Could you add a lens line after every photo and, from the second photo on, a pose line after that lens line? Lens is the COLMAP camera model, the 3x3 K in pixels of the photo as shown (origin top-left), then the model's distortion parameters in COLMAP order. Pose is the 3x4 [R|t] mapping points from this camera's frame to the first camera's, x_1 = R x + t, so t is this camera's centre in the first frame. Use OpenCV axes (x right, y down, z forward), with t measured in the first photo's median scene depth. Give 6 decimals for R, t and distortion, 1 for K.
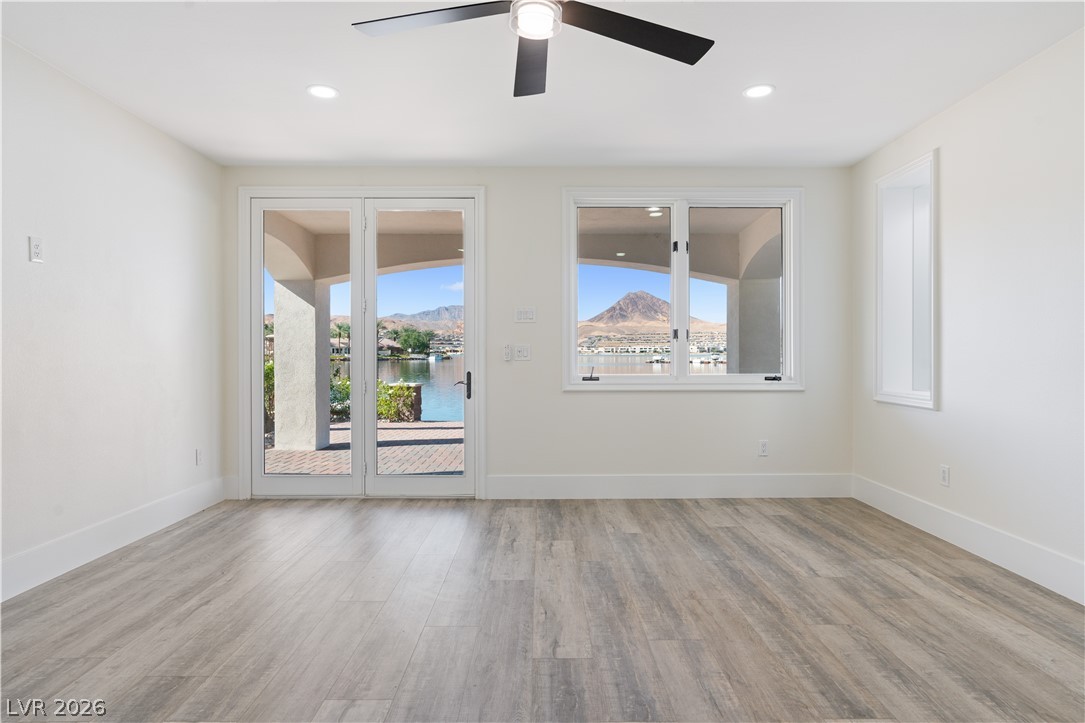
lens RADIAL K [[631.0, 0, 543.6], [0, 631.0, 356.1], [0, 0, 1]] dist [0.000036, 0.000202]
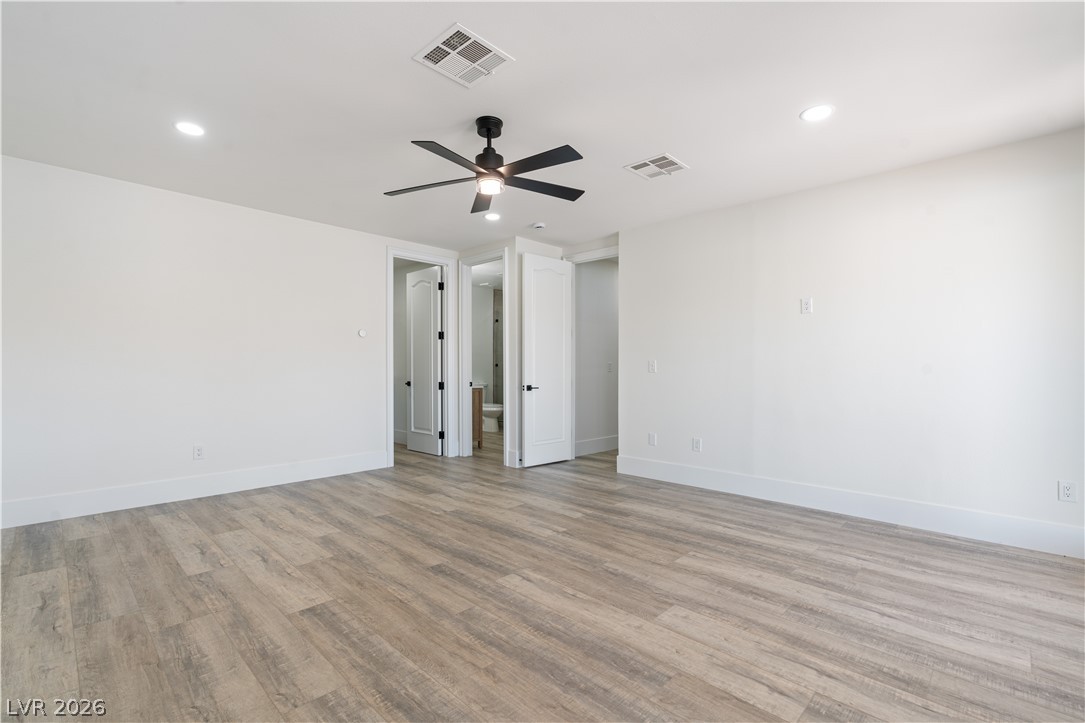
lens RADIAL K [[496.5, 0, 544.1], [0, 496.5, 369.5], [0, 0, 1]] dist [-0.003333, 0.001789]
pose [[-0.705728, 0.003639, -0.708474, 0.697964], [-0.003159, 0.999961, 0.008283, -0.008949], [0.708476, 0.008083, -0.705689, 1.646994]]
